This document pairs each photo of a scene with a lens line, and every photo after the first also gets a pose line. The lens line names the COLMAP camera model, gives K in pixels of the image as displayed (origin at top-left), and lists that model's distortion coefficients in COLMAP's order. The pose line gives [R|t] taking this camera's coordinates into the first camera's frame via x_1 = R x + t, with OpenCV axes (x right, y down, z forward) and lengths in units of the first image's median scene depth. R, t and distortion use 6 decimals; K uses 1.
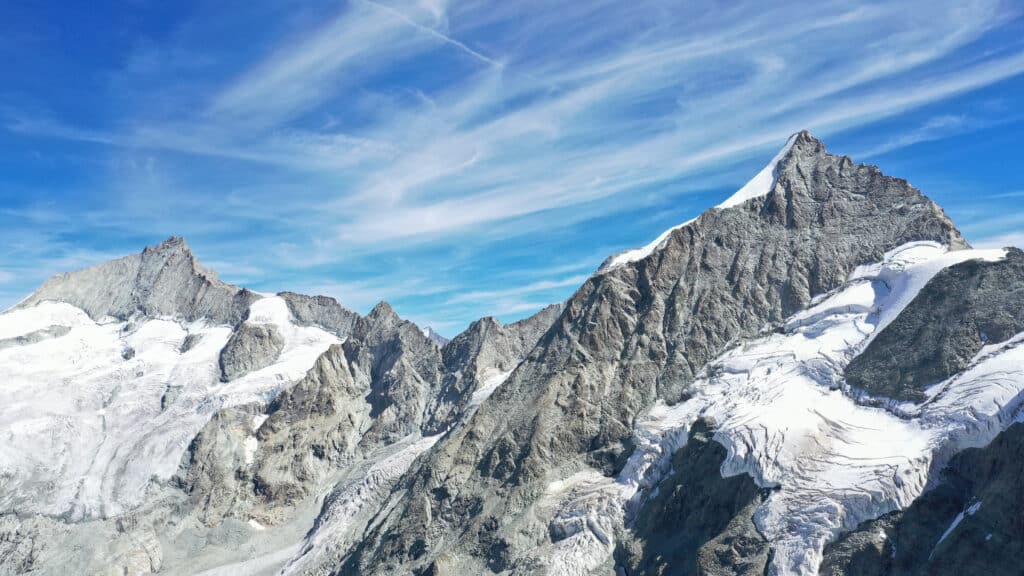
lens RADIAL K [[804.8, 0, 512.6], [0, 804.8, 288.9], [0, 0, 1]] dist [-0.003459, 0.010327]
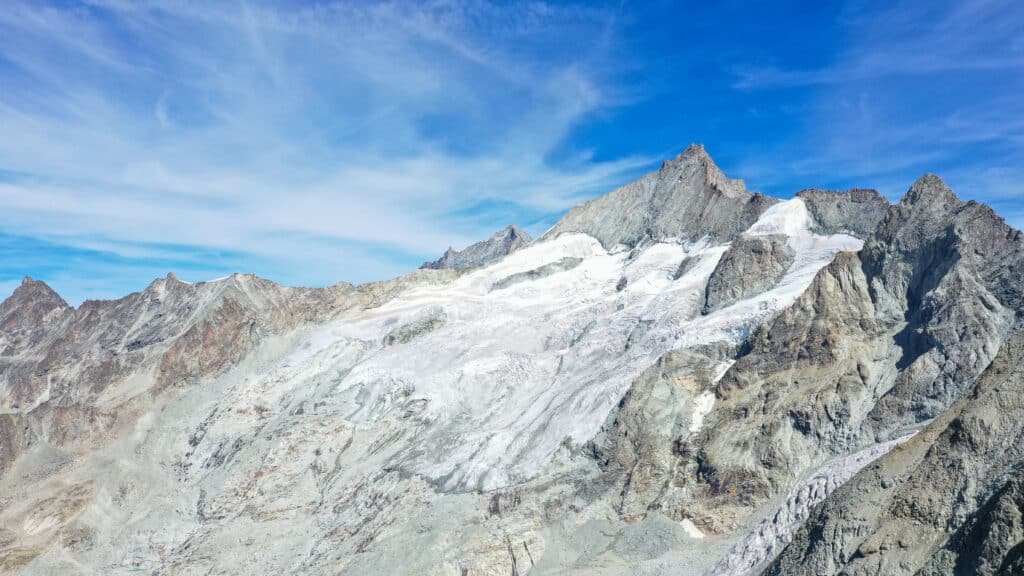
lens RADIAL K [[804.8, 0, 511.9], [0, 804.8, 285.7], [0, 0, 1]] dist [-0.003459, 0.010327]
pose [[0.711365, -0.036892, -0.701854, 0.035303], [0.080165, 0.996363, 0.028879, 0.060734], [0.698236, -0.076808, 0.711735, 0.402288]]
